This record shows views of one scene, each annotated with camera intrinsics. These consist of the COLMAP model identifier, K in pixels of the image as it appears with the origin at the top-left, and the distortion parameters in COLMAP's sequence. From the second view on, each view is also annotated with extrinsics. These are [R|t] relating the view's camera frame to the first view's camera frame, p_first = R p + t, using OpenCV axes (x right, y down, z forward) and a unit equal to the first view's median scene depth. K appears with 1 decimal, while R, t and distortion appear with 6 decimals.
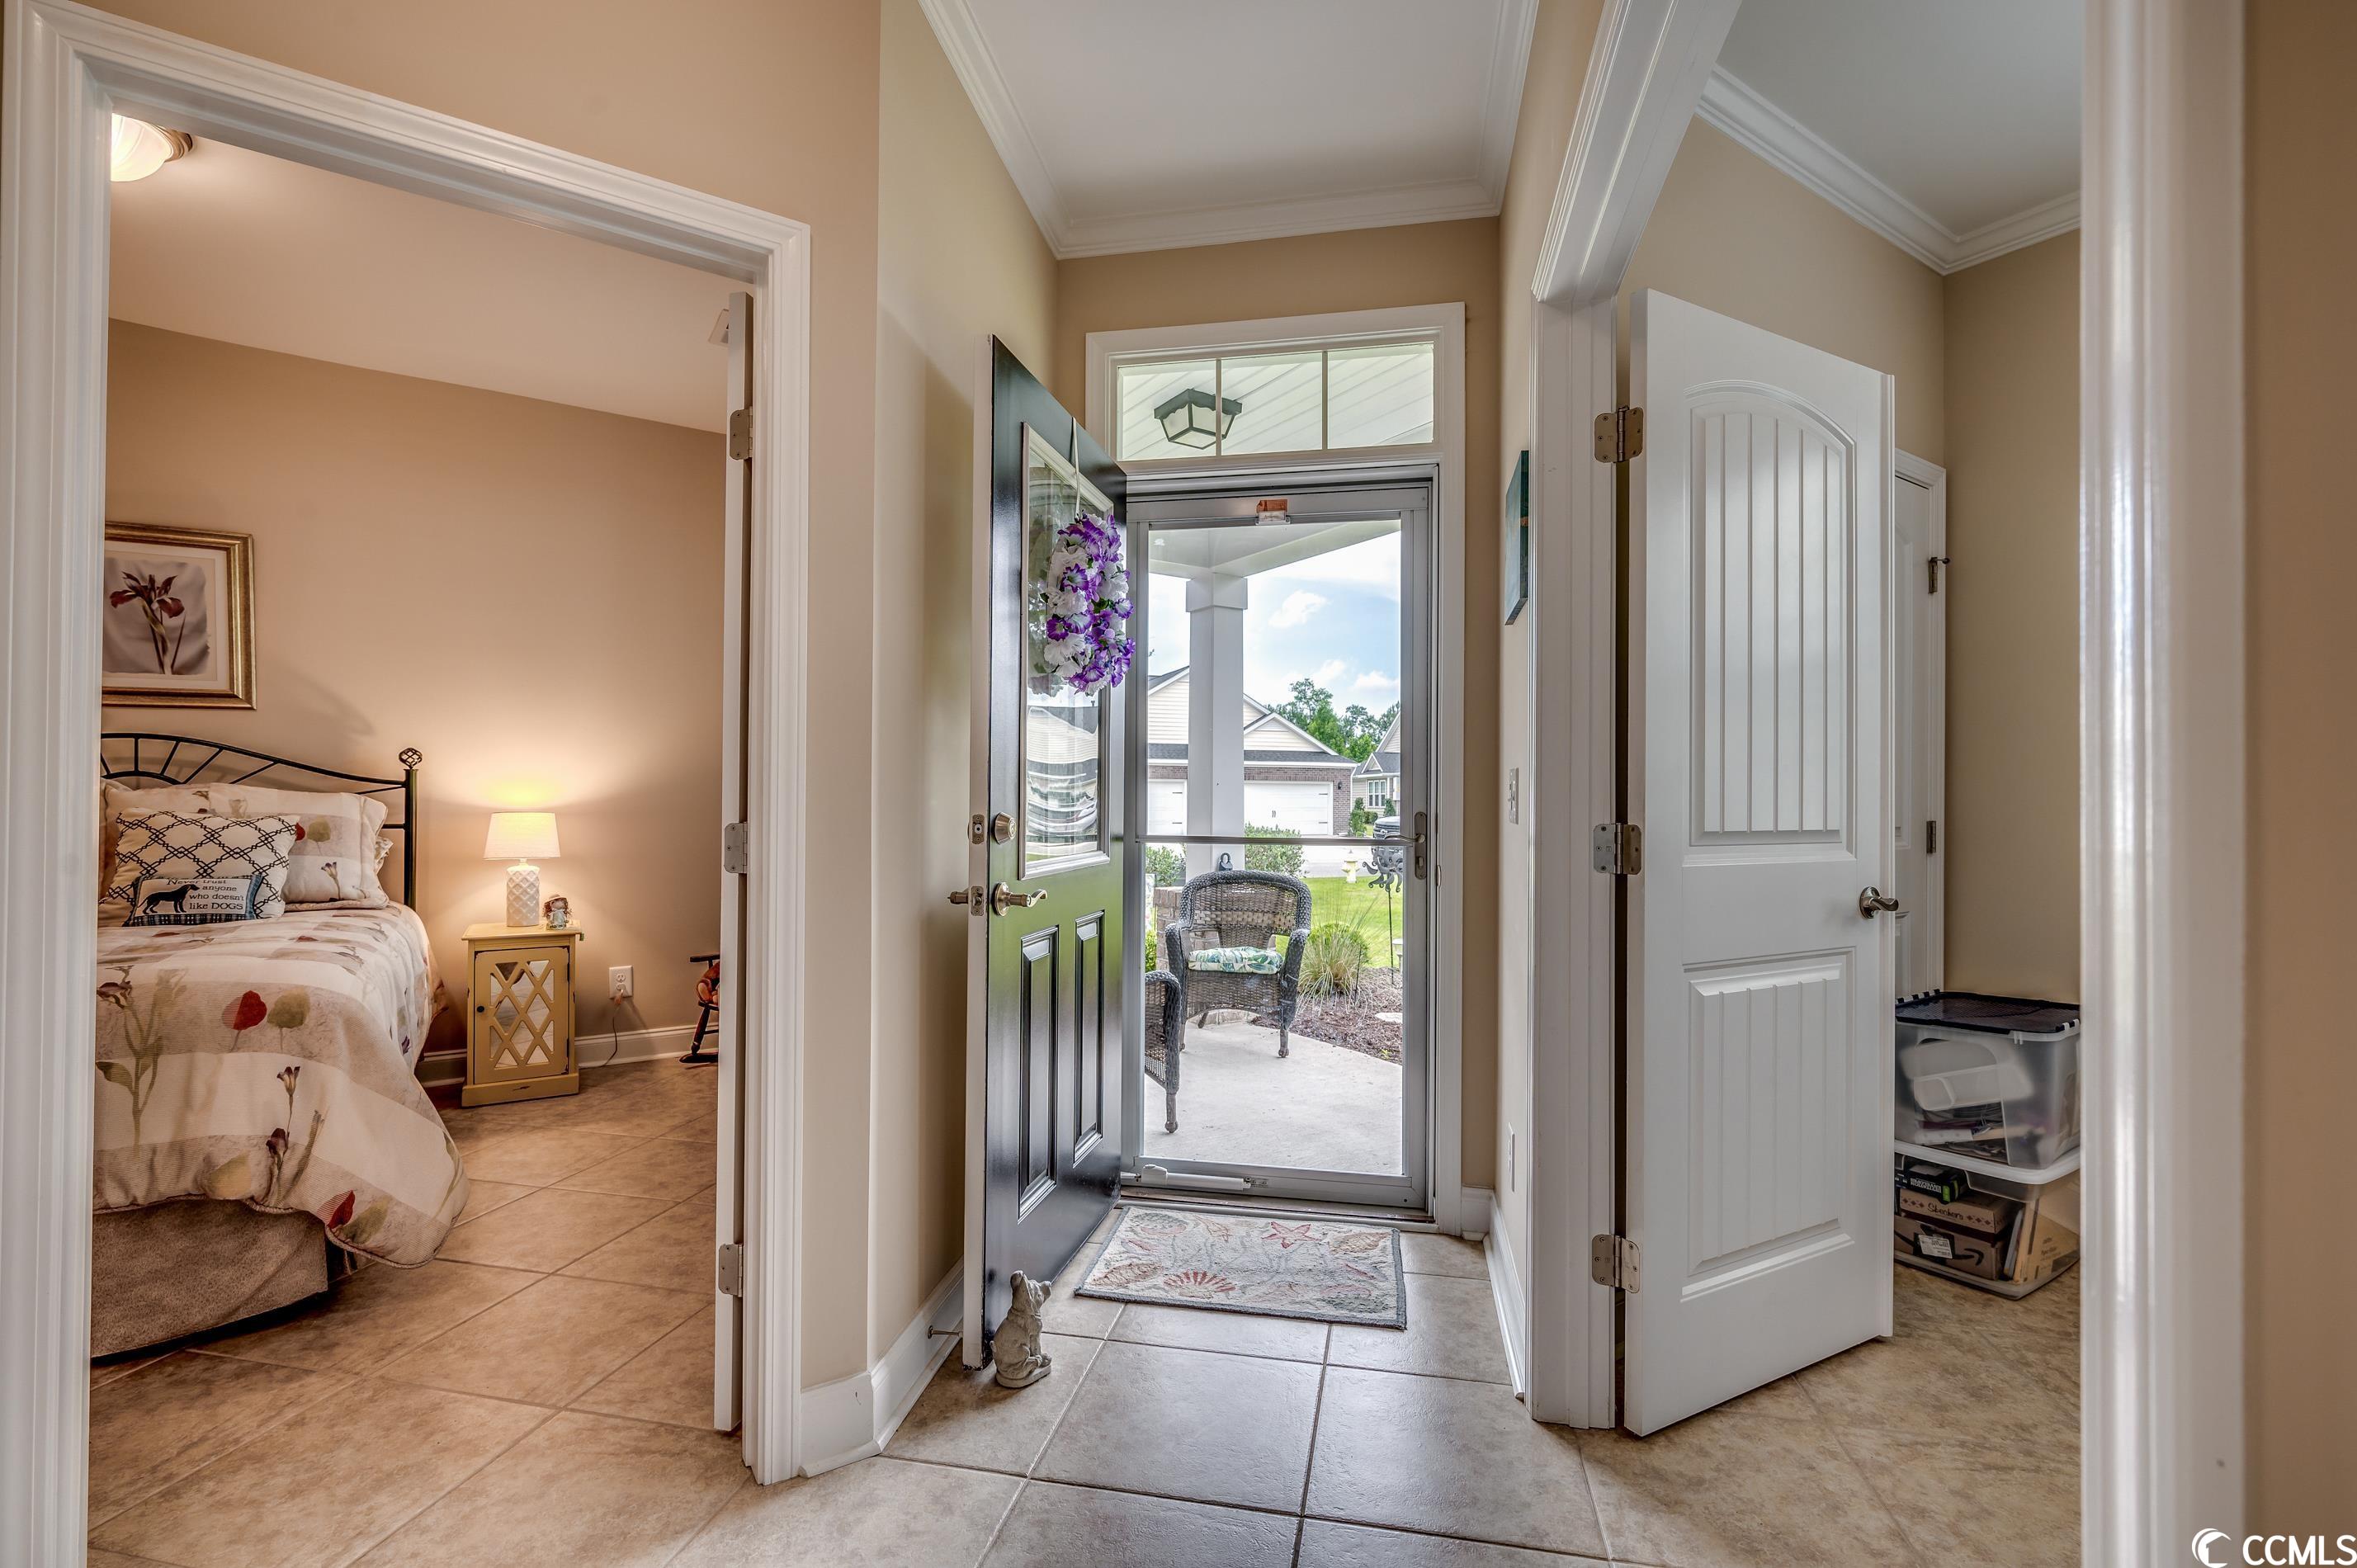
lens RADIAL K [[1125.7, 0, 1178.0], [0, 1125.7, 799.3], [0, 0, 1]] dist [0.000066, -0.000211]
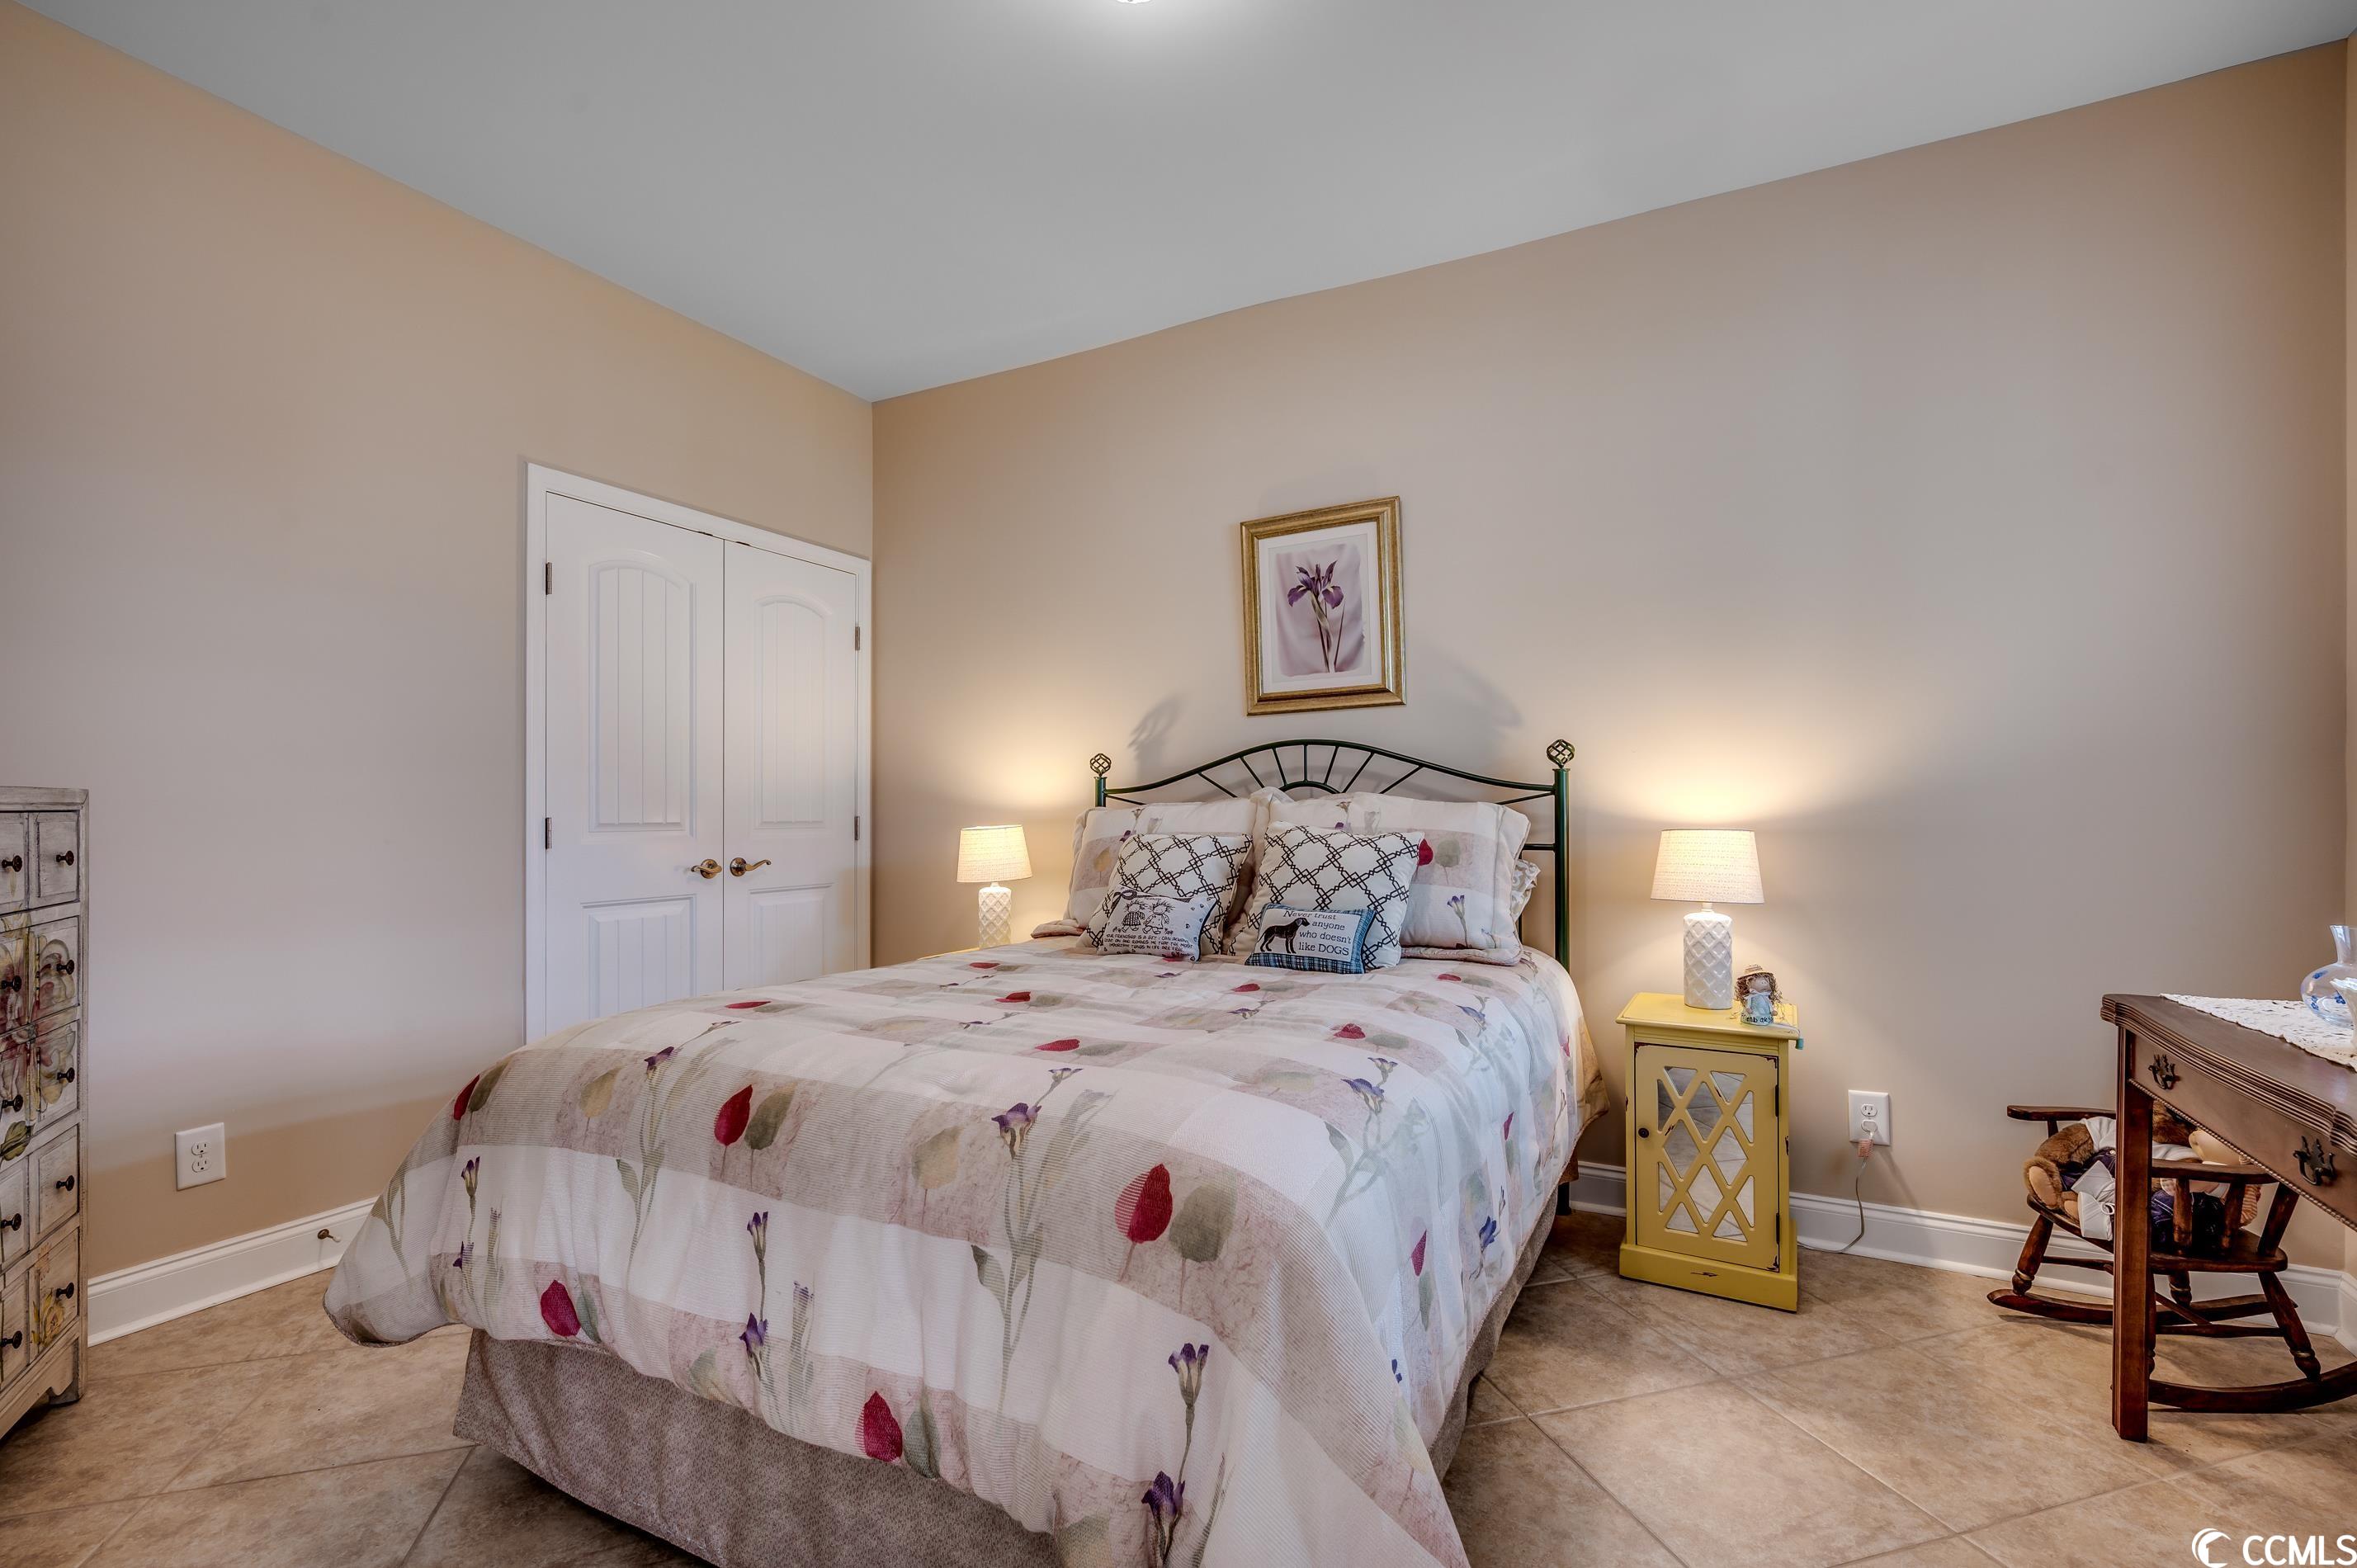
lens RADIAL K [[1125.7, 0, 1178.0], [0, 1125.7, 799.3], [0, 0, 1]] dist [0.000066, -0.000211]
pose [[0.538550, -0.013759, -0.842481, -0.213705], [0.005046, 0.999901, -0.013104, 0.001136], [0.842578, 0.002806, 0.538566, 0.421901]]
